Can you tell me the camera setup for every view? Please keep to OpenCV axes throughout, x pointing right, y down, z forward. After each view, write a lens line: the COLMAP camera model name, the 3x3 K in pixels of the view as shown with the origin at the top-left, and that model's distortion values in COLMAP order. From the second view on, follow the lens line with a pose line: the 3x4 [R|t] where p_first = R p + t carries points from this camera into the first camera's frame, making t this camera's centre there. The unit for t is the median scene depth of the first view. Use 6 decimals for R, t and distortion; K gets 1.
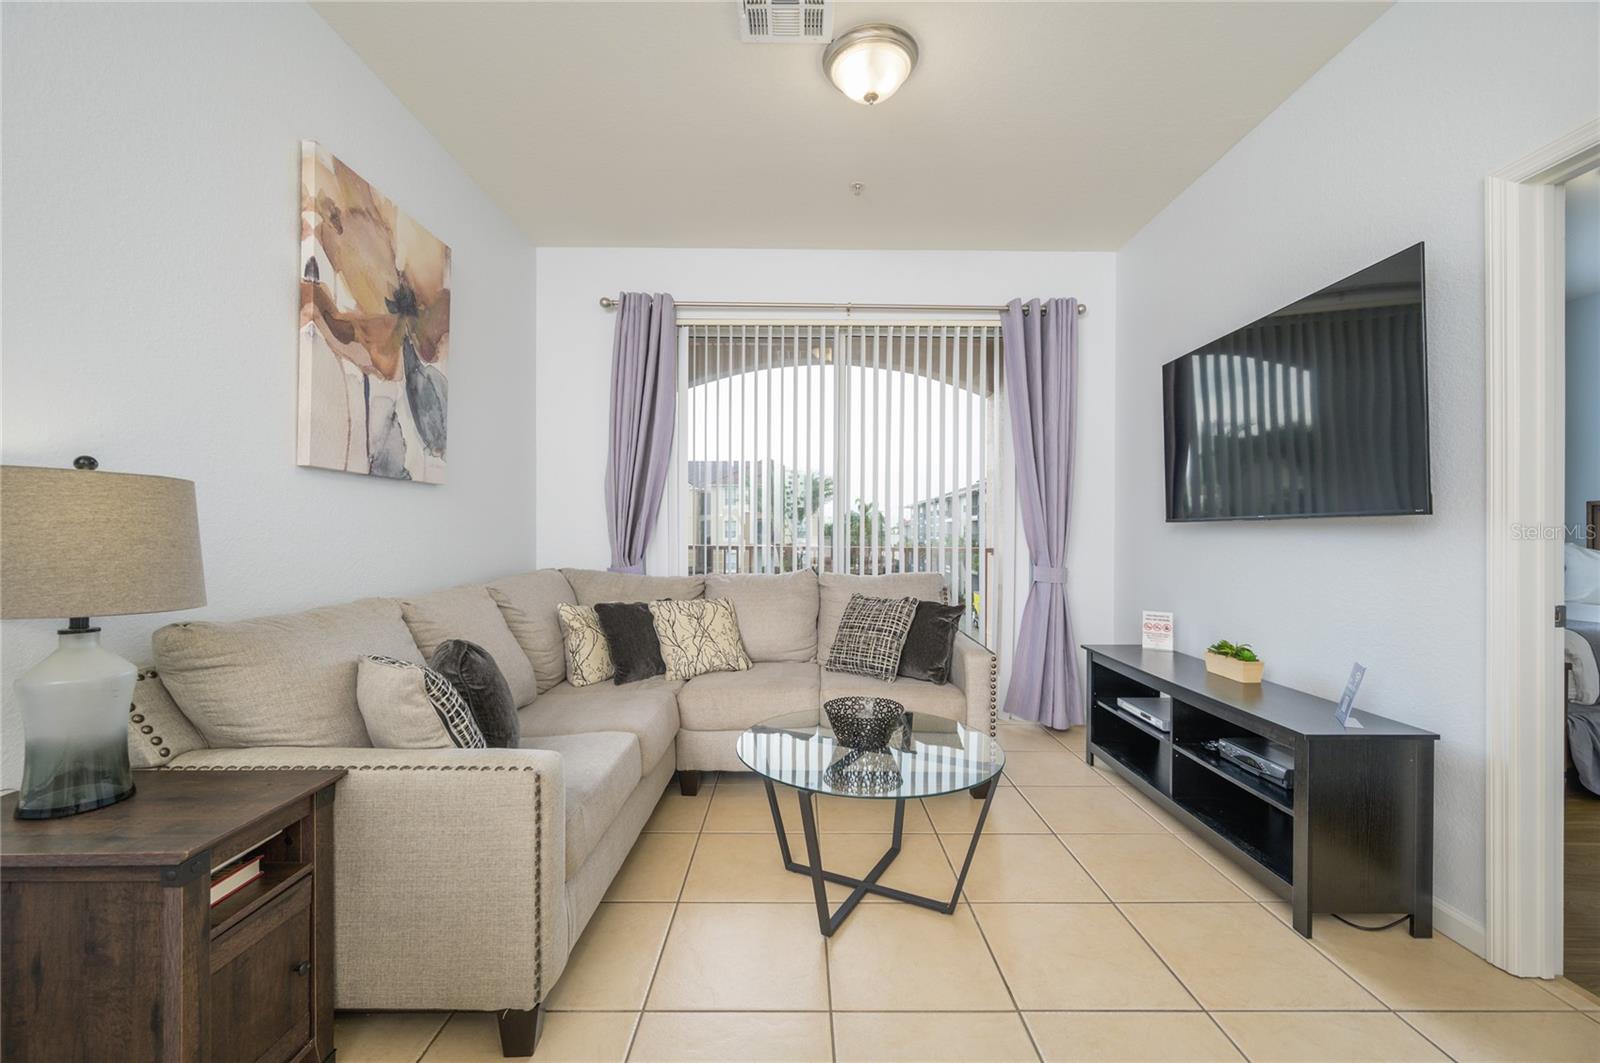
lens RADIAL K [[635.3, 0, 800.3], [0, 635.3, 535.0], [0, 0, 1]] dist [0.000450, 0.000124]
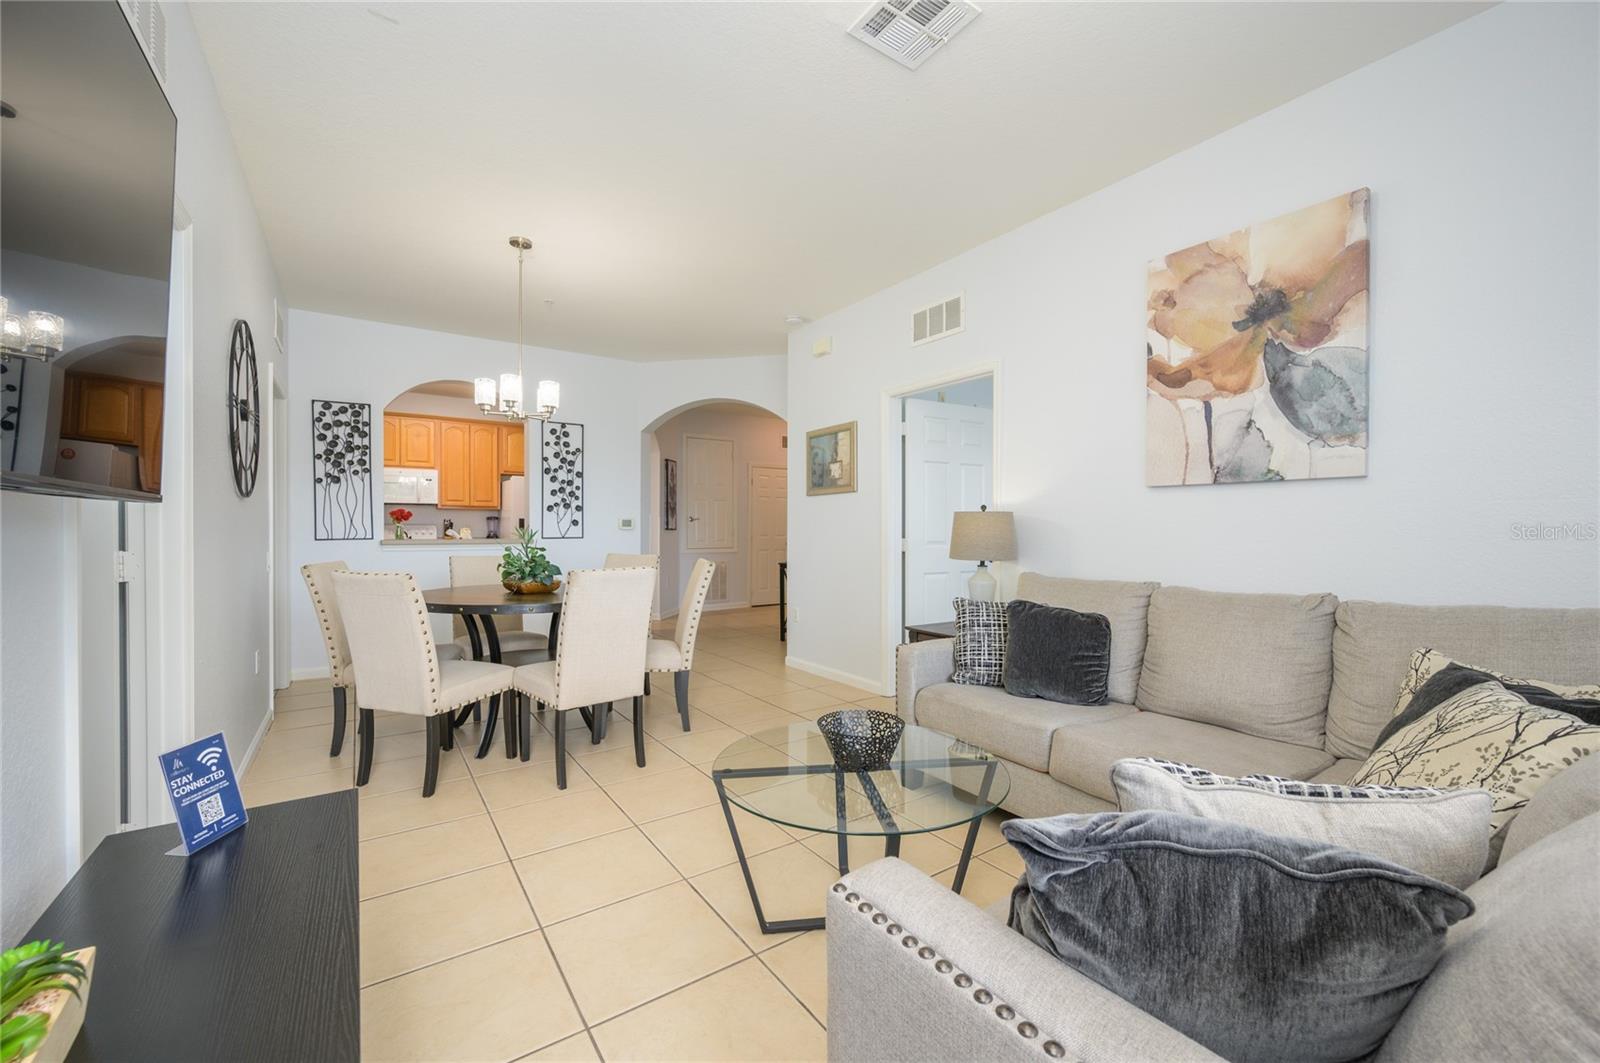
lens RADIAL K [[635.3, 0, 799.0], [0, 635.3, 532.2], [0, 0, 1]] dist [0.000450, 0.000124]
pose [[-0.825229, -0.004916, -0.564777, 0.574435], [-0.008822, 0.999952, 0.004187, -0.002645], [0.564730, 0.008437, -0.825233, 1.418579]]
